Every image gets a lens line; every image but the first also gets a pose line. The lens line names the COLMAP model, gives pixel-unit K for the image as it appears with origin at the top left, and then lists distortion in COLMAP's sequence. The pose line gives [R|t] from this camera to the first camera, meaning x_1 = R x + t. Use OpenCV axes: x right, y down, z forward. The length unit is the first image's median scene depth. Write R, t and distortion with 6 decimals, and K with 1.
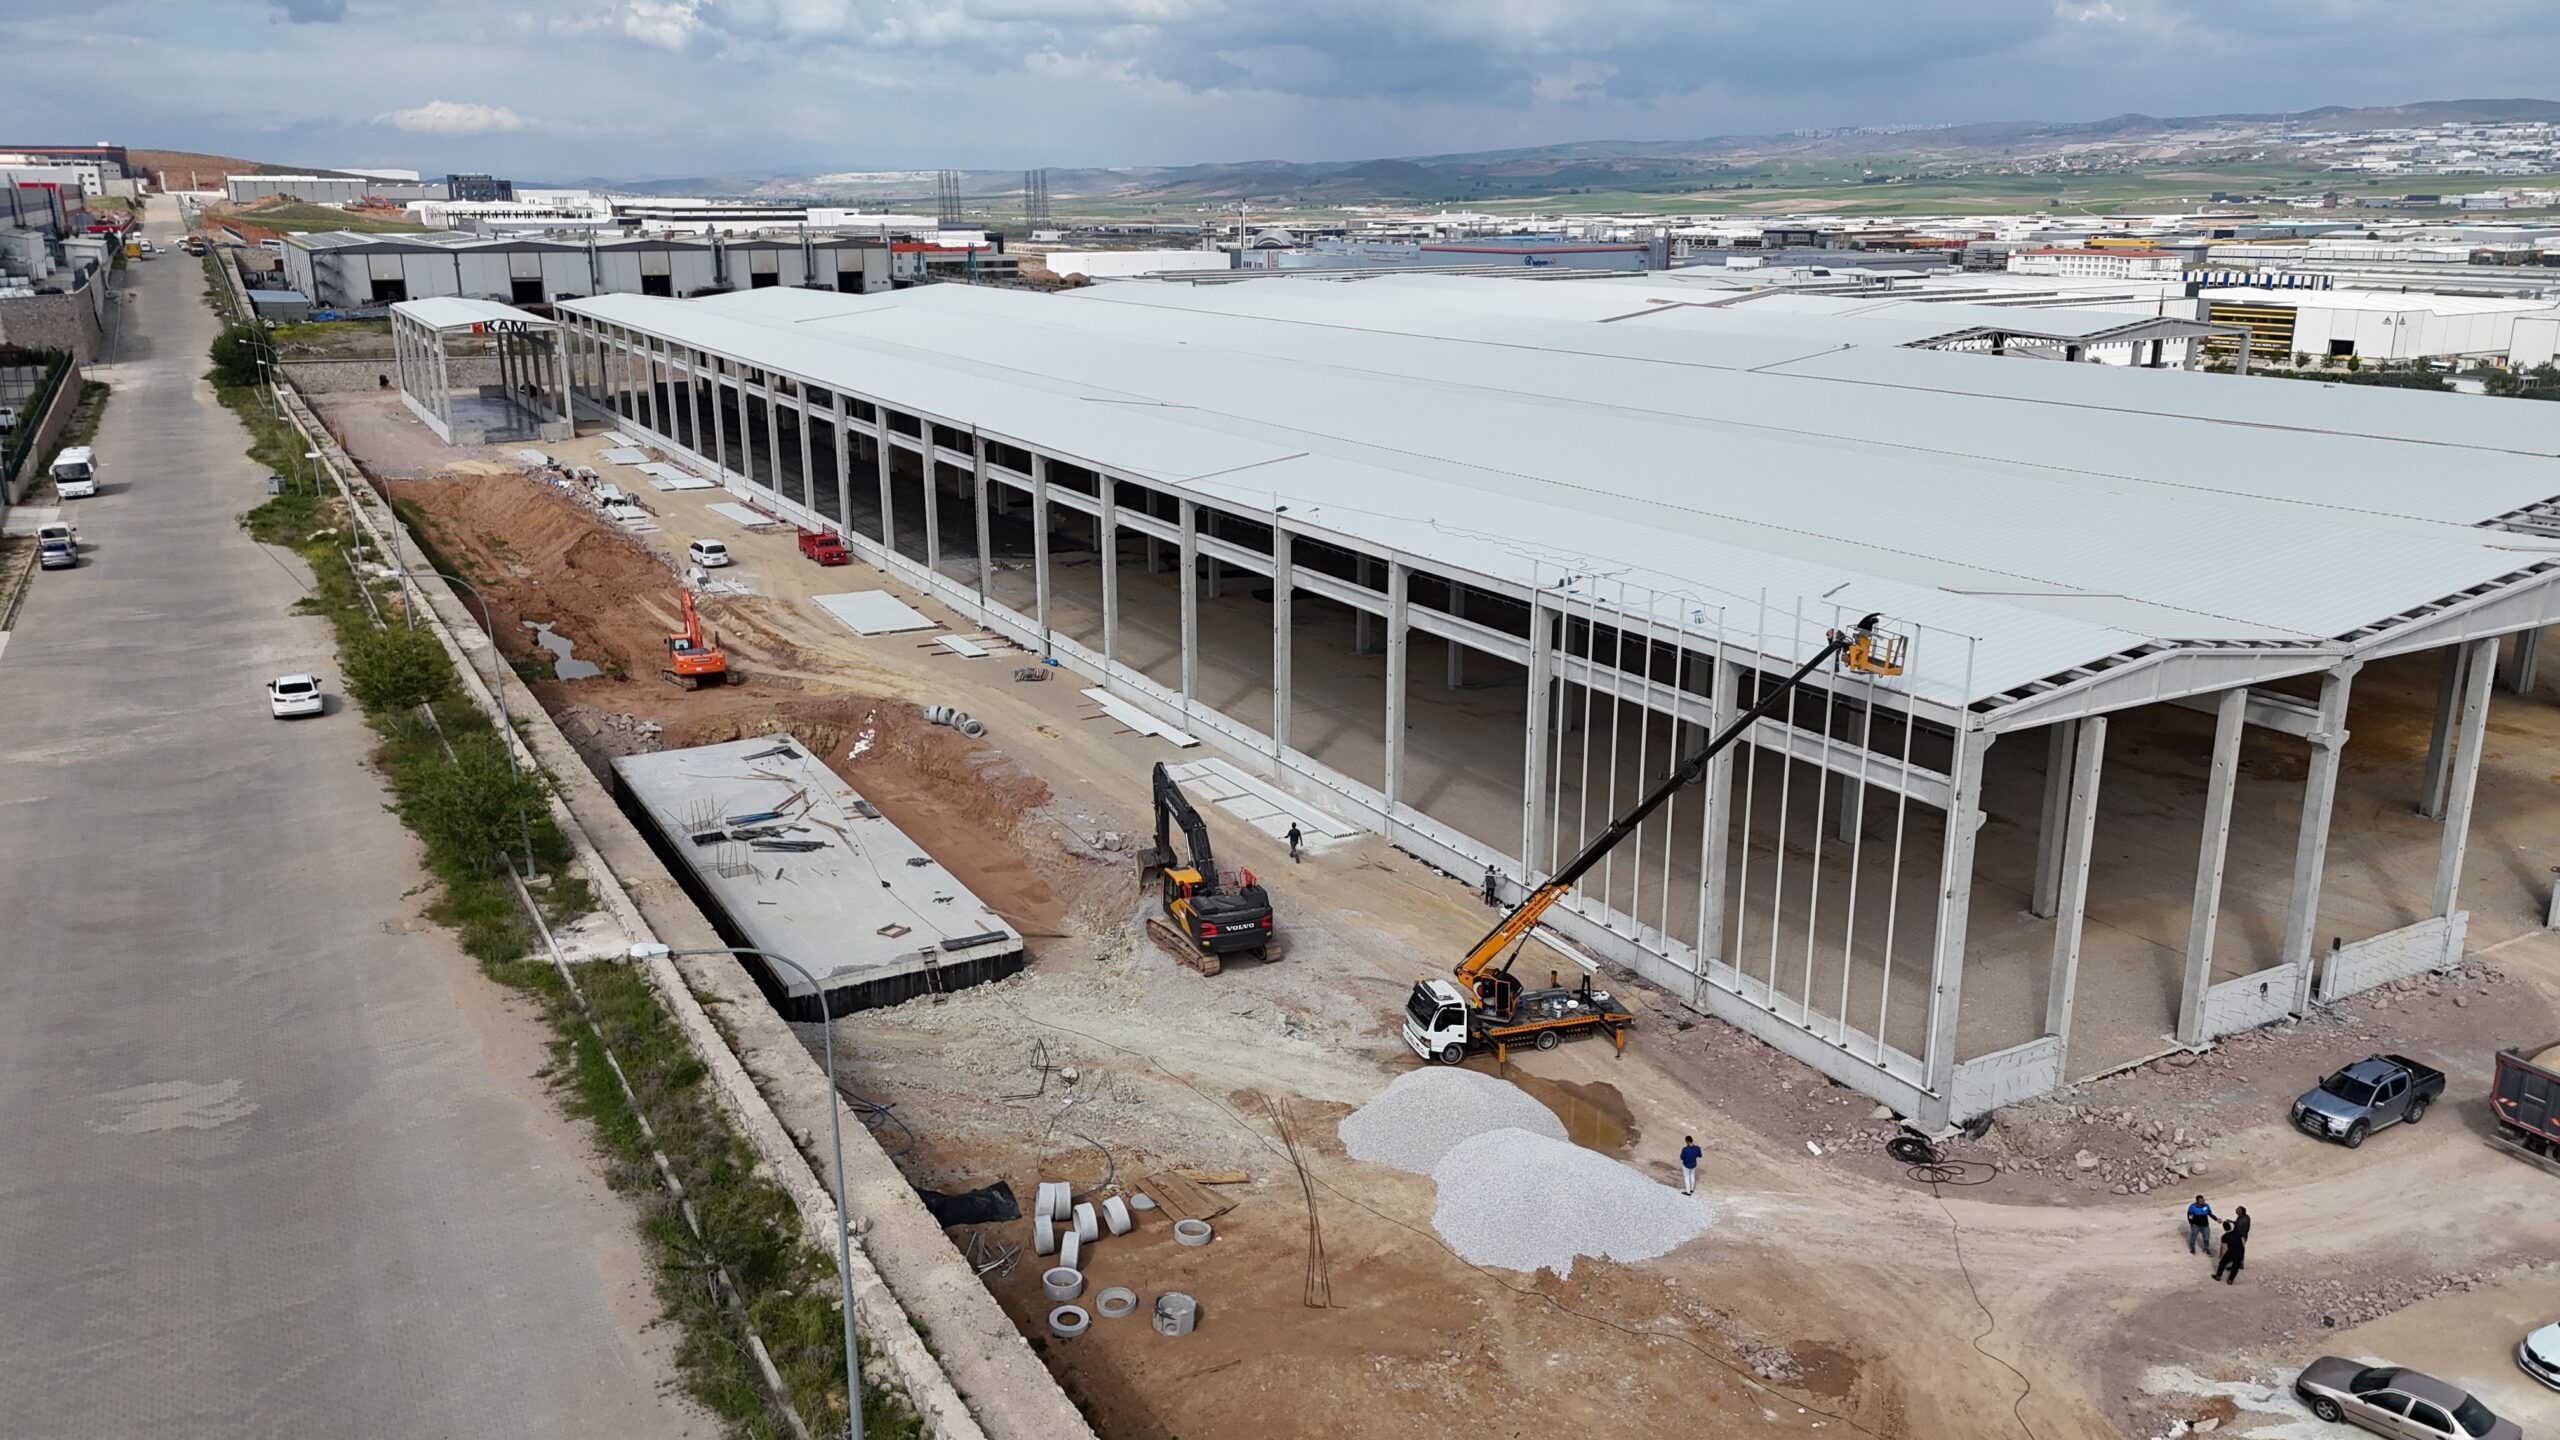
lens RADIAL K [[1865.5, 0, 1281.9], [0, 1865.5, 730.7], [0, 0, 1]] dist [0.077808, -0.071215]
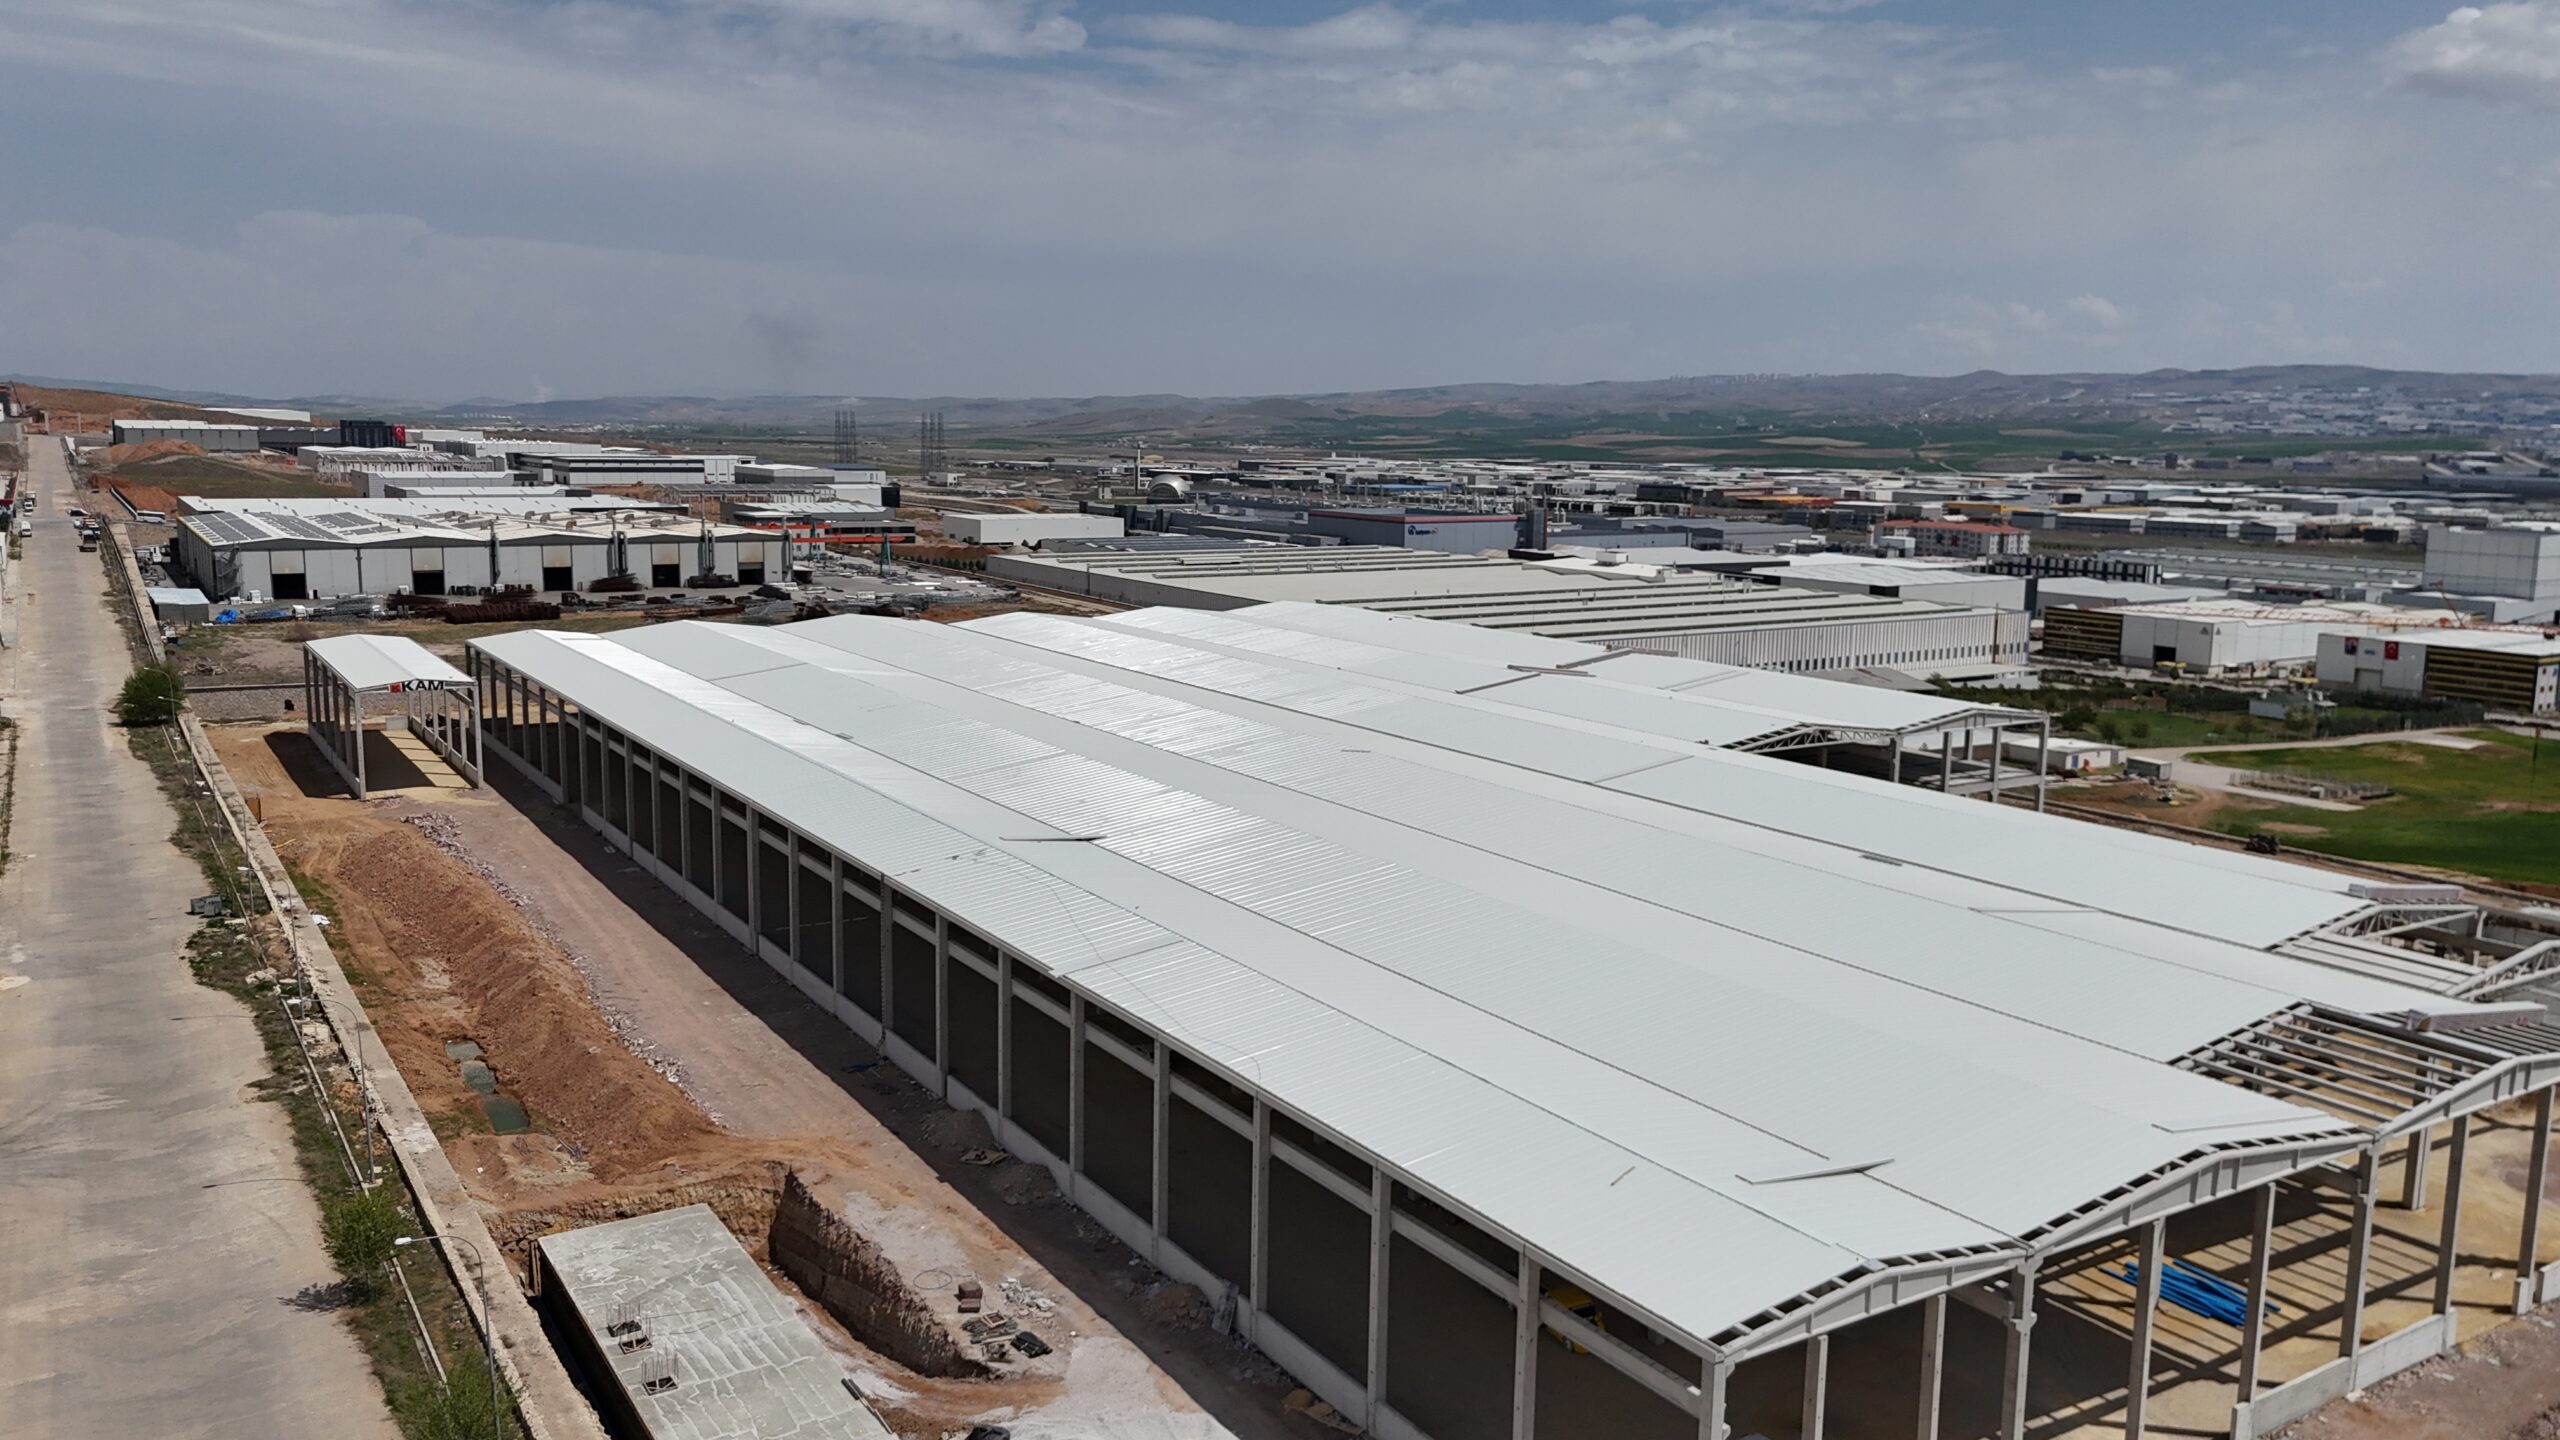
lens RADIAL K [[1893.3, 0, 1276.7], [0, 1893.3, 712.1], [0, 0, 1]] dist [0.066814, -0.064020]
pose [[0.998427, 0.010461, 0.055081, 0.005413], [-0.003381, 0.991884, -0.127098, -0.190526], [-0.055964, 0.126712, 0.990360, -0.198654]]
